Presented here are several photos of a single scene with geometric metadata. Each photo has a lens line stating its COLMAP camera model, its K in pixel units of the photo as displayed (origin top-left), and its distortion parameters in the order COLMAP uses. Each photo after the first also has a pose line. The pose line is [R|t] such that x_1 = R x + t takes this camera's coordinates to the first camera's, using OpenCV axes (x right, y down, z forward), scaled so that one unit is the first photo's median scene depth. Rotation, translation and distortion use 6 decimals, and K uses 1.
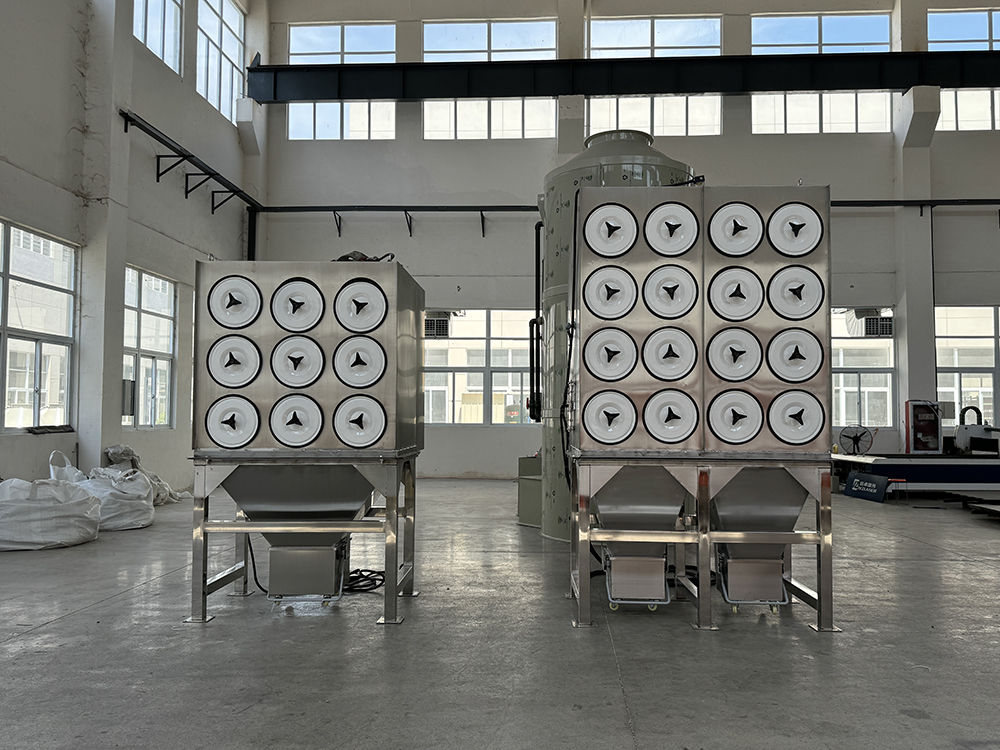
lens RADIAL K [[829.9, 0, 500.0], [0, 829.9, 375.0], [0, 0, 1]] dist [0.126053, -0.146595]
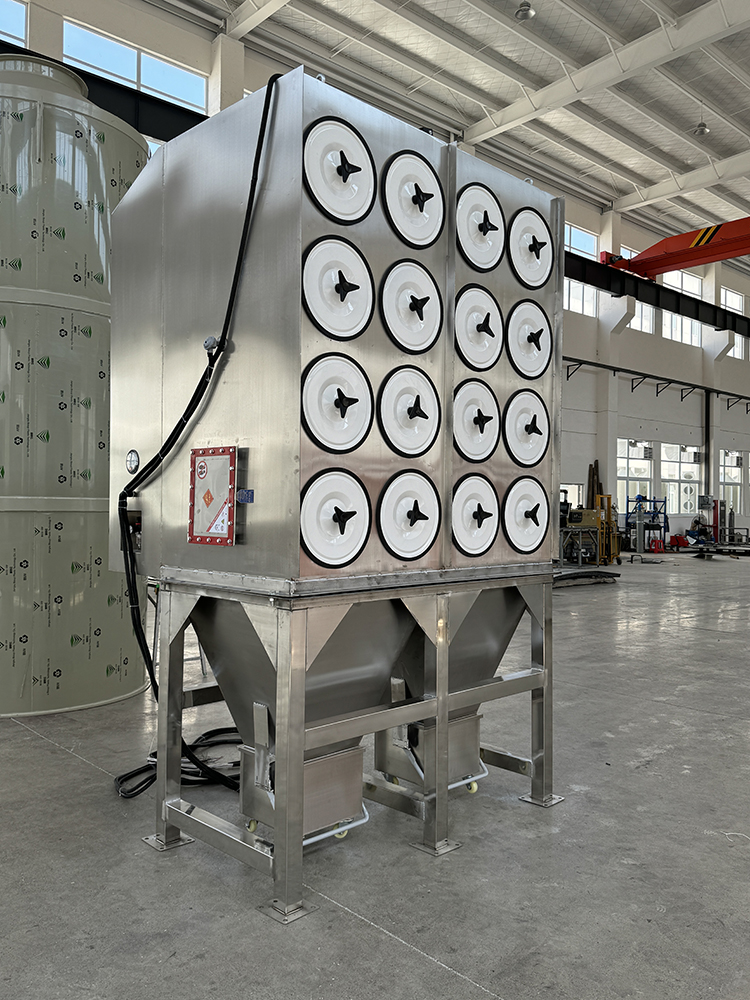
lens RADIAL K [[829.9, 0, 375.0], [0, 829.9, 500.0], [0, 0, 1]] dist [0.126053, -0.146595]
pose [[0.700426, 0.003603, 0.713716, -0.084874], [-0.034787, 0.998971, 0.029097, 0.007471], [-0.712876, -0.045208, 0.699831, 0.206933]]
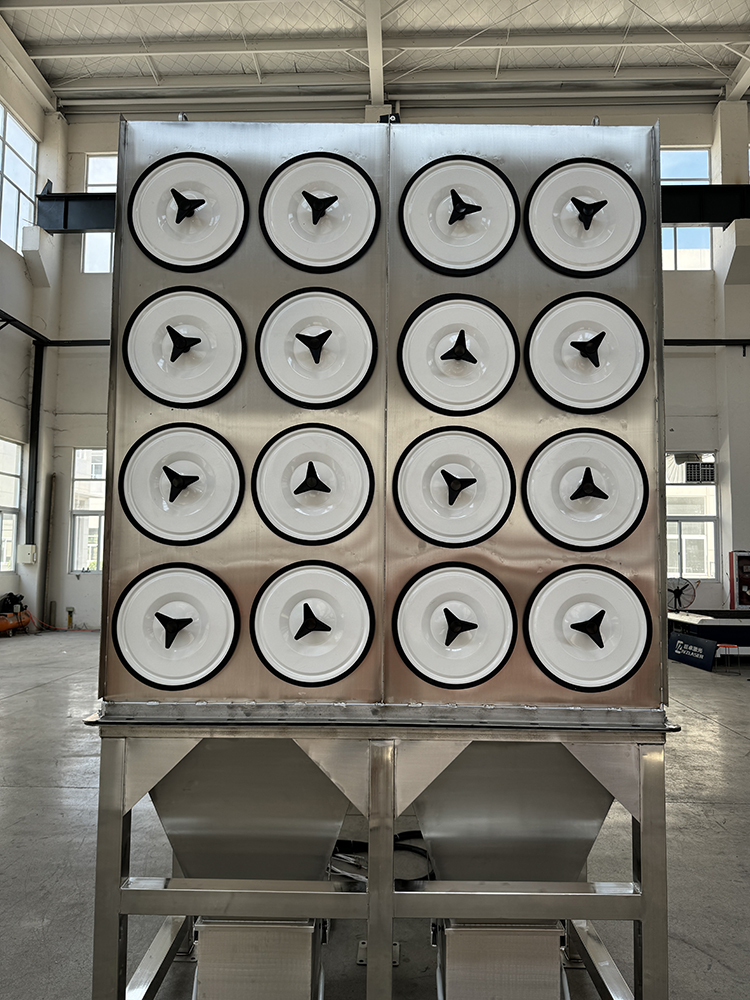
lens RADIAL K [[706.1, 0, 375.0], [0, 706.1, 500.0], [0, 0, 1]] dist [0.097732, -0.099365]
pose [[0.999934, 0.006537, 0.009489, 0.081331], [-0.006274, 0.999601, -0.027552, -0.002282], [-0.009665, 0.027491, 0.999575, 0.214772]]
